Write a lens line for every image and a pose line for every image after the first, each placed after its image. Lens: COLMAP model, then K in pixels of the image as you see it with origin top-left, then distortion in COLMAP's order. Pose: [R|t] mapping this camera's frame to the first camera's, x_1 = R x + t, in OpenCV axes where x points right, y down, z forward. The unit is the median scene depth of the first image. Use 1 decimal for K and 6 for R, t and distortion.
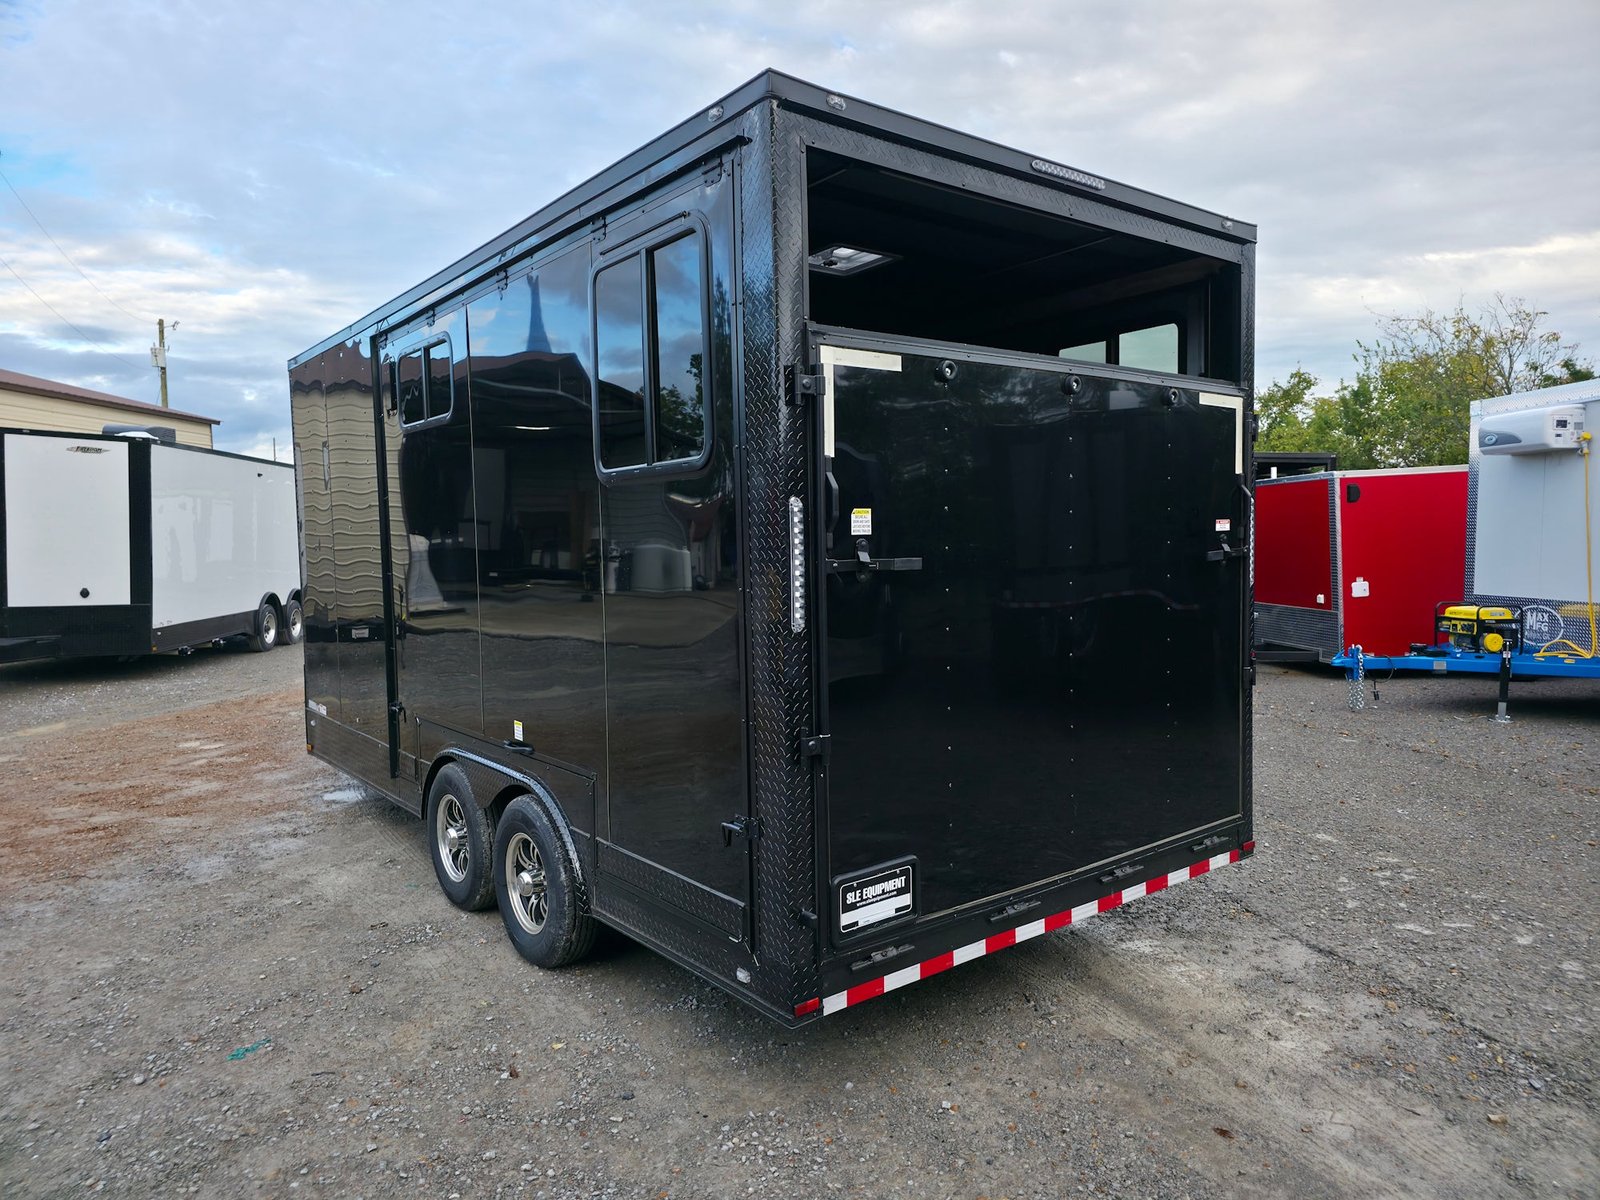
lens RADIAL K [[1051.6, 0, 809.6], [0, 1051.6, 606.1], [0, 0, 1]] dist [0.048810, -0.035047]
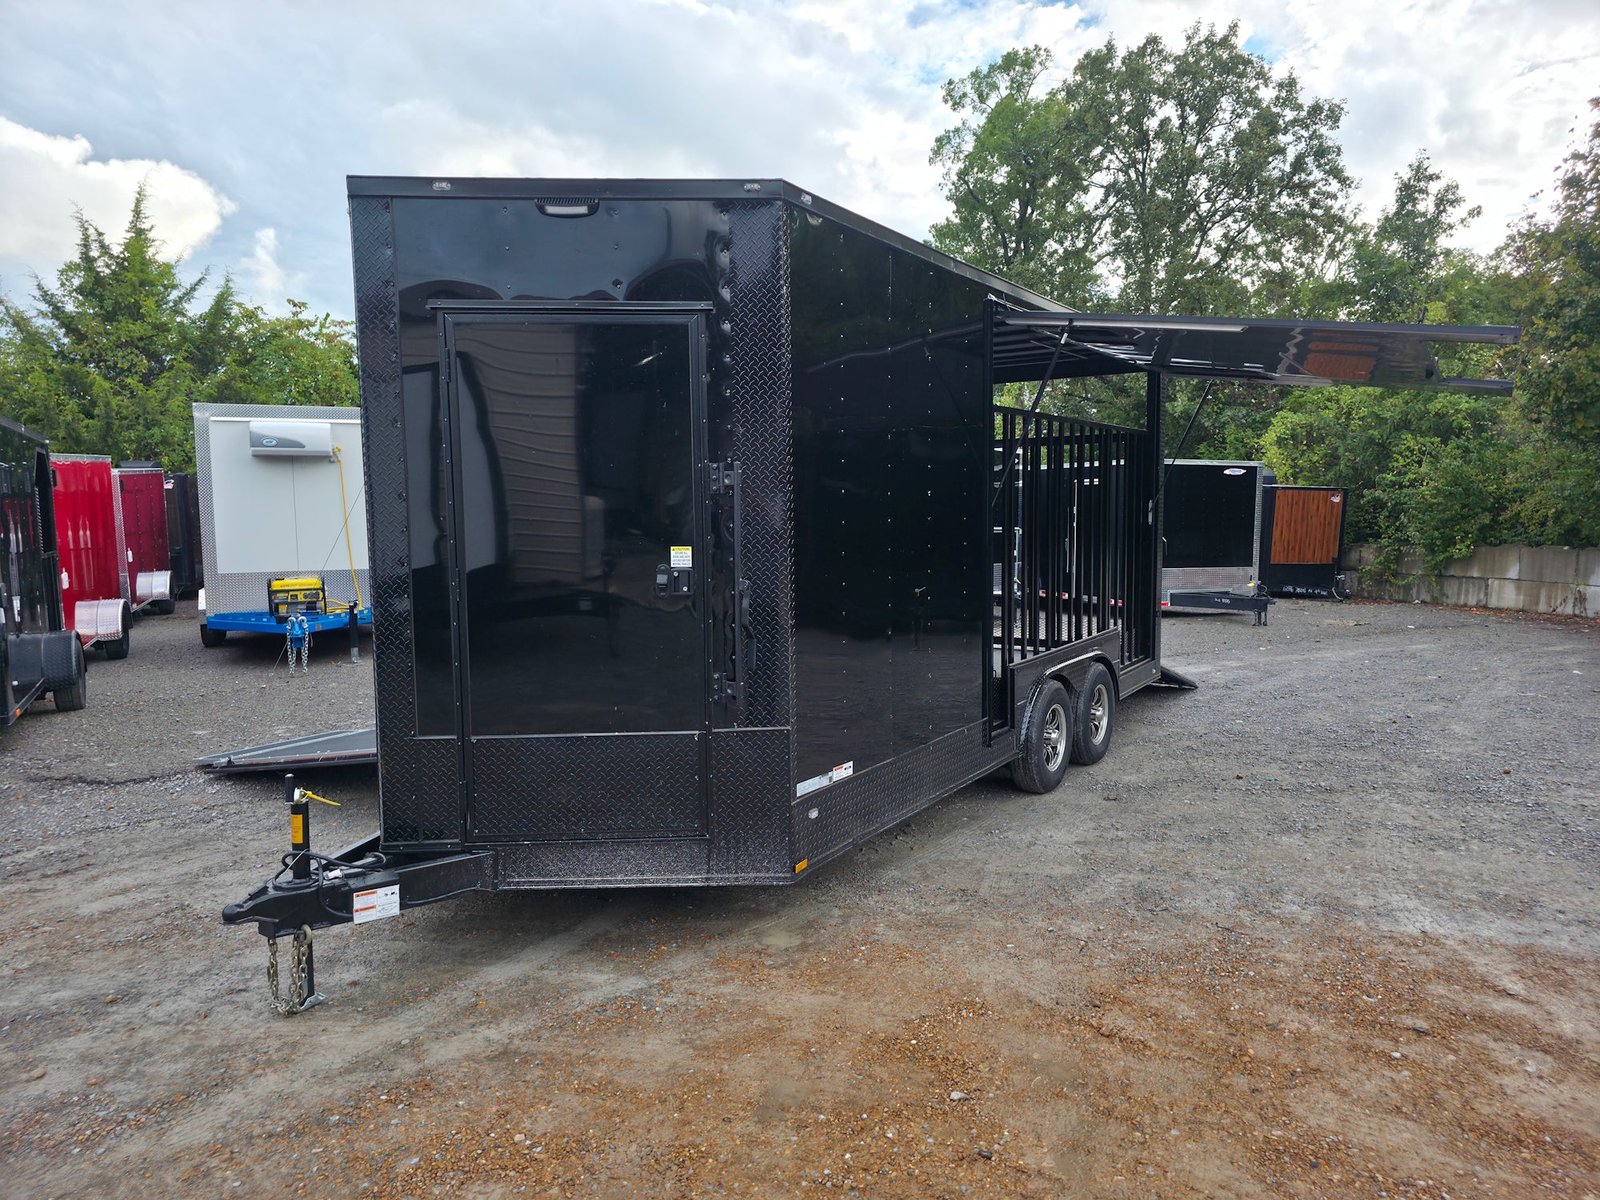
lens RADIAL K [[1051.6, 0, 820.6], [0, 1051.6, 596.5], [0, 0, 1]] dist [0.048810, -0.035047]
pose [[-0.323517, -0.065888, 0.943926, -1.991354], [0.073001, 0.992861, 0.094324, -0.129059], [-0.943402, 0.099423, -0.316397, 2.286078]]
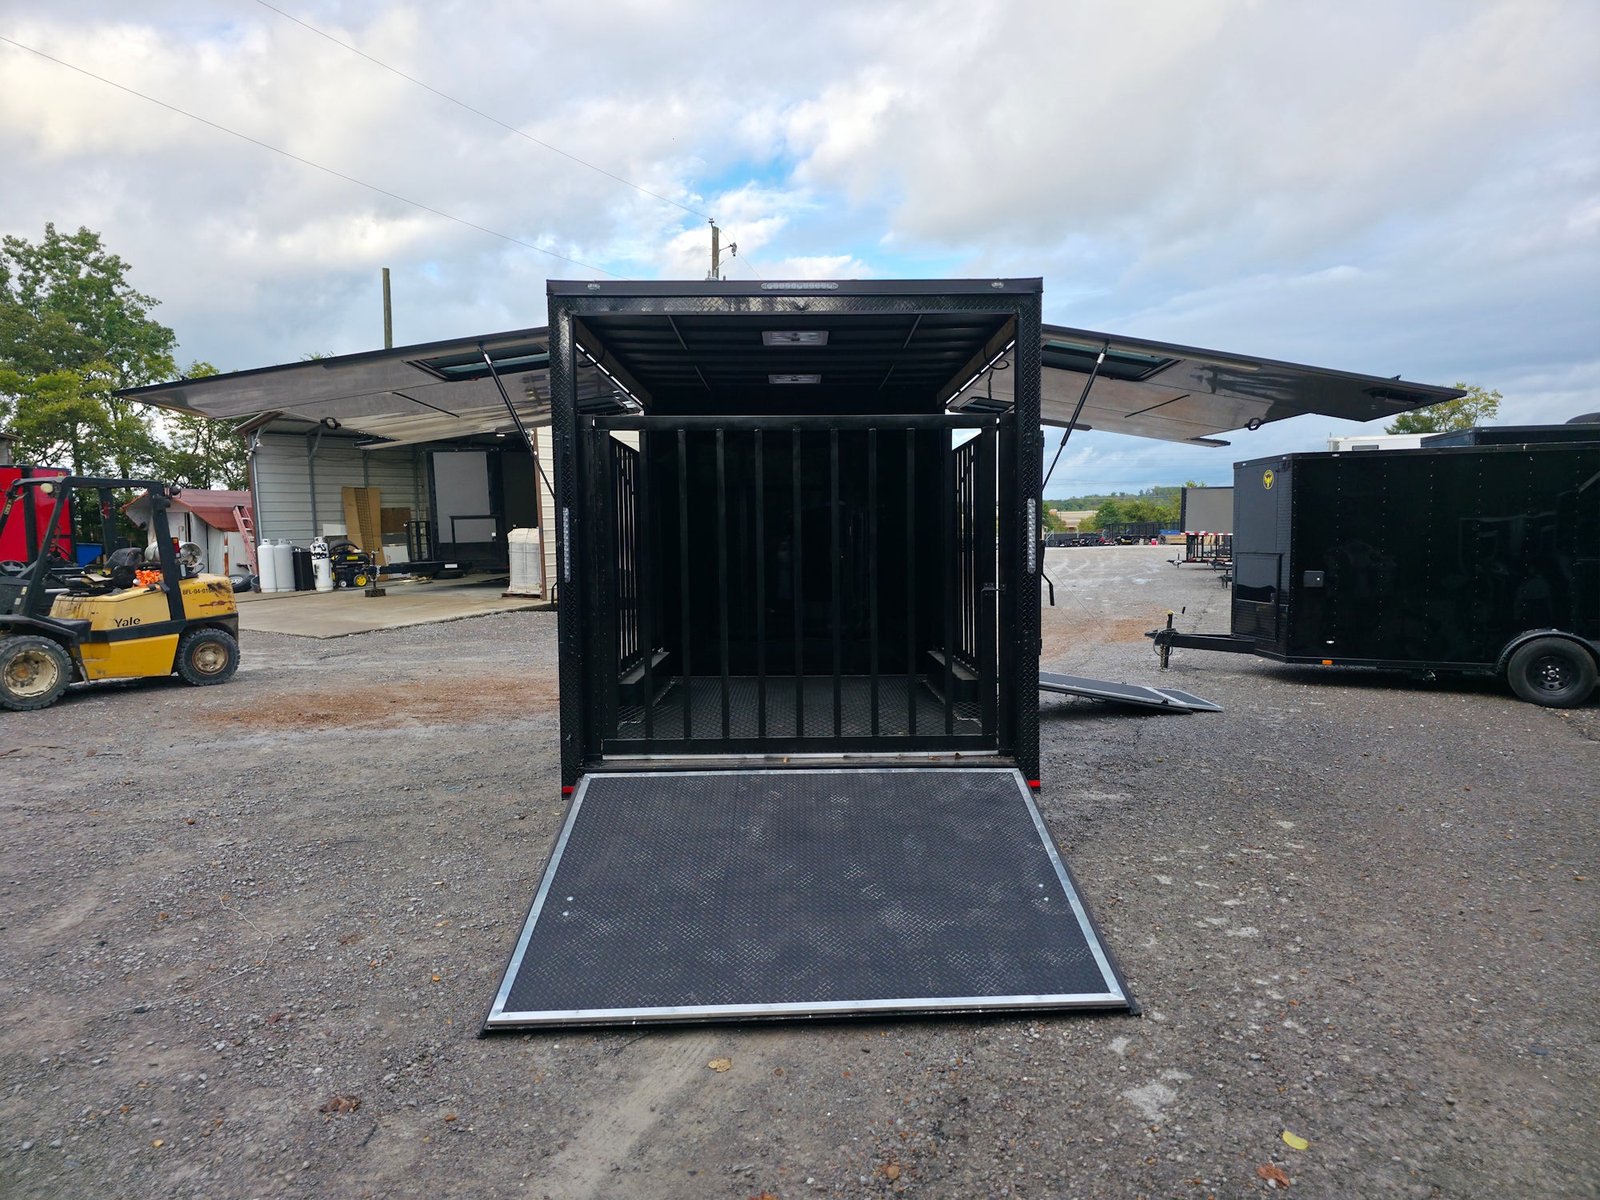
lens RADIAL K [[1051.6, 0, 808.3], [0, 1051.6, 602.6], [0, 0, 1]] dist [0.048810, -0.035047]
pose [[0.792907, 0.048715, -0.607392, 1.159102], [-0.044031, 0.998774, 0.022626, -0.000020], [0.607750, 0.008804, 0.794080, -0.157116]]
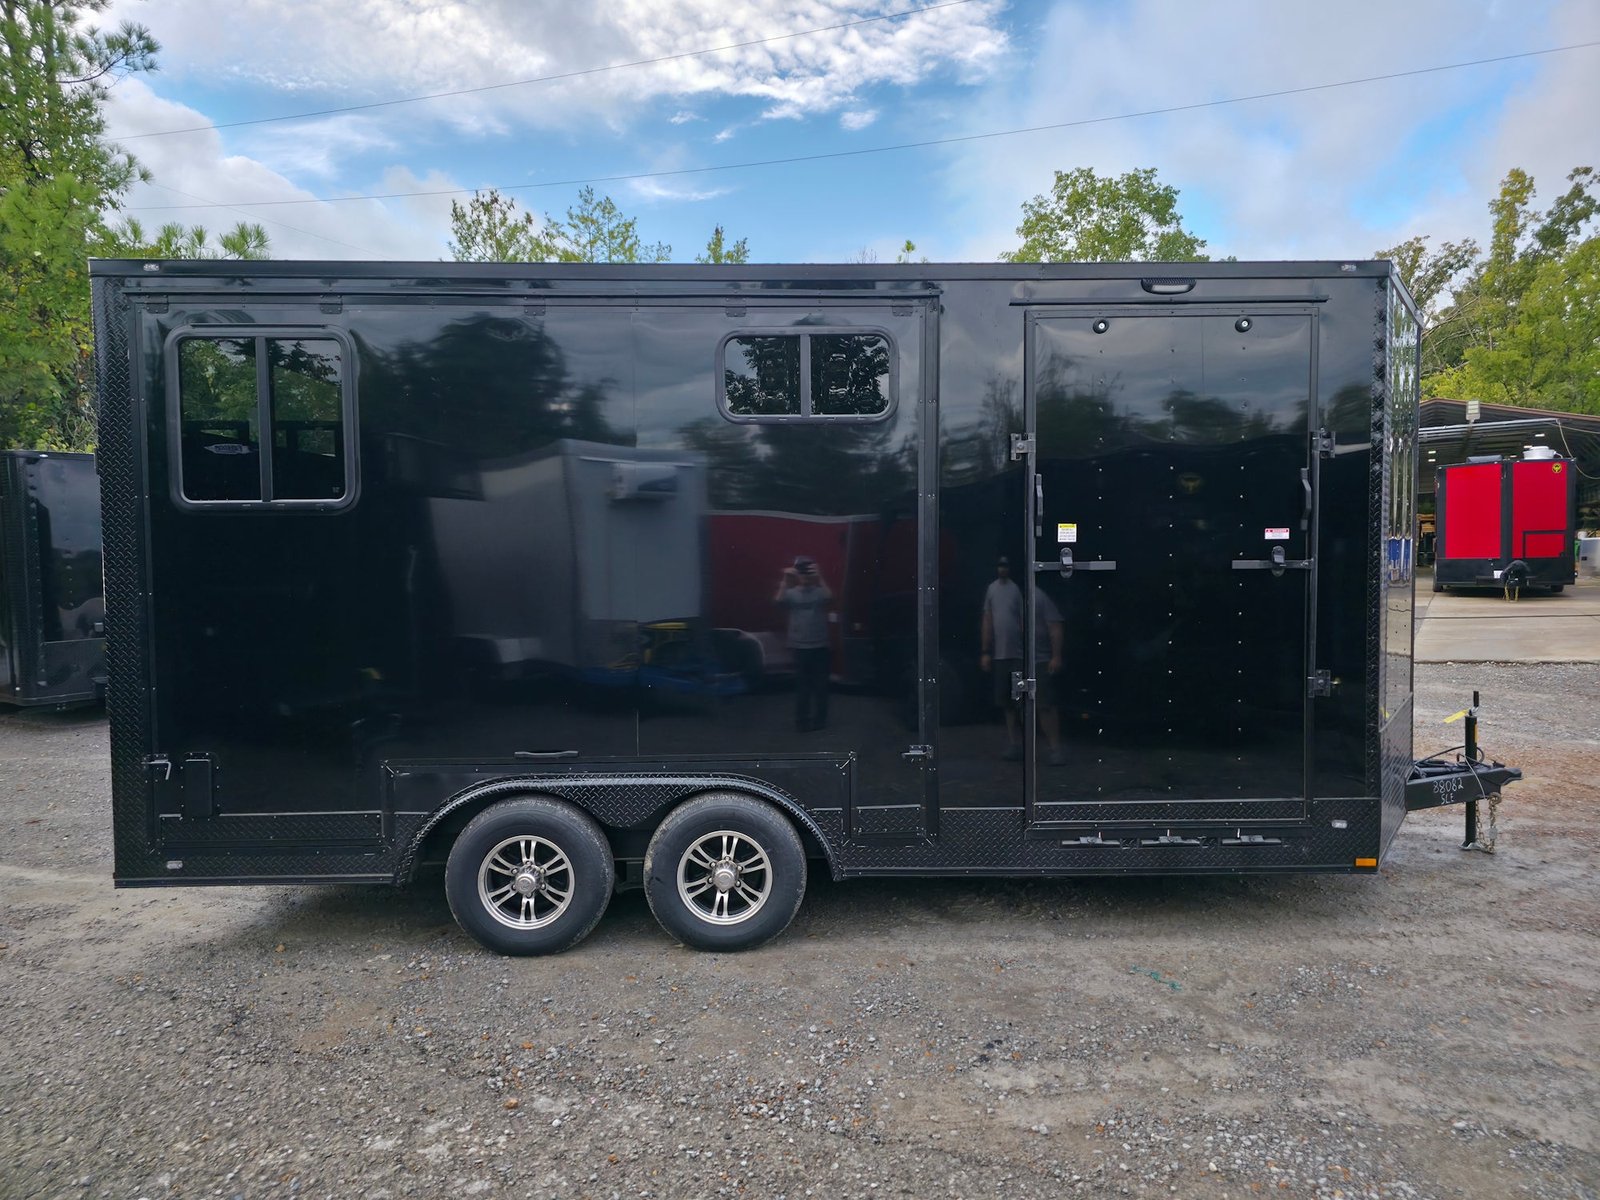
lens RADIAL K [[1051.6, 0, 813.4], [0, 1051.6, 596.2], [0, 0, 1]] dist [0.048810, -0.035047]
pose [[-0.608260, 0.065000, -0.791072, 0.990143], [-0.026964, 0.994374, 0.102438, -0.199195], [0.793280, 0.083639, -0.603085, 2.621445]]
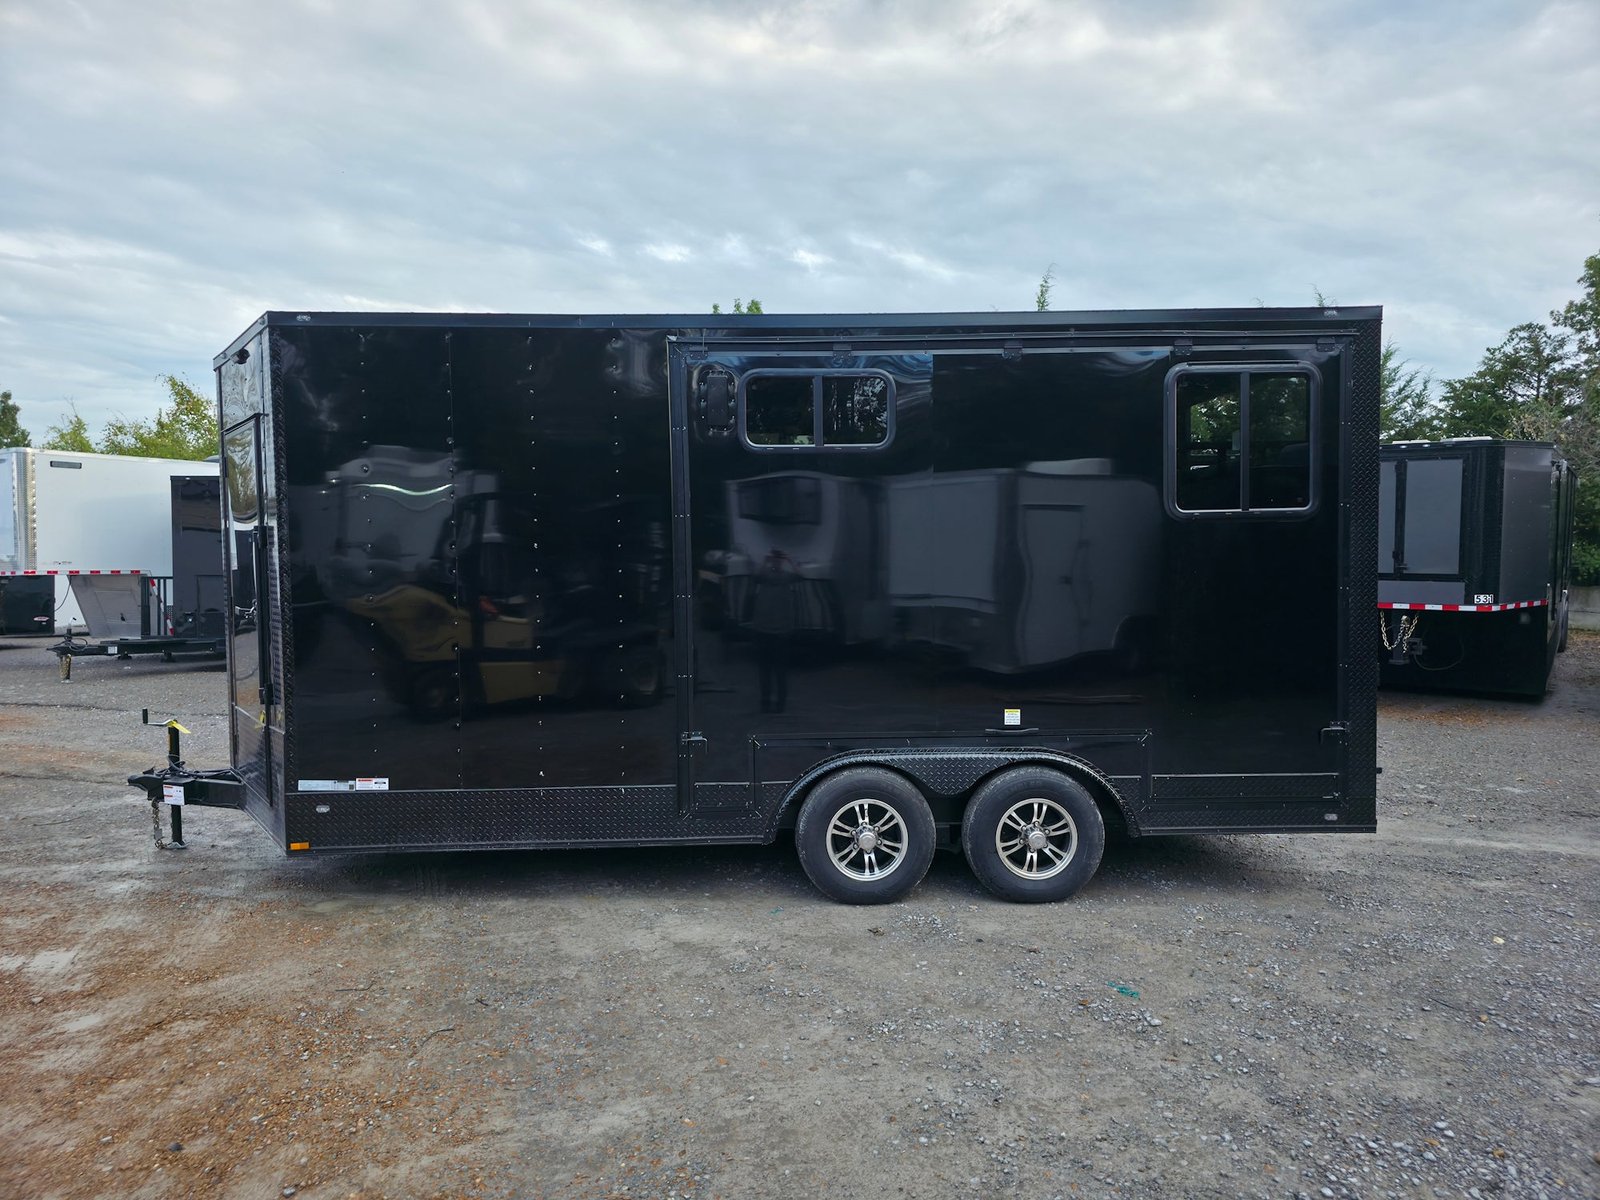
lens RADIAL K [[1051.6, 0, 813.0], [0, 1051.6, 605.0], [0, 0, 1]] dist [0.048810, -0.035047]
pose [[0.594042, -0.034098, 0.803711, -1.663619], [0.049393, 0.998762, 0.005866, -0.034884], [-0.802916, 0.036213, 0.594991, 0.560226]]
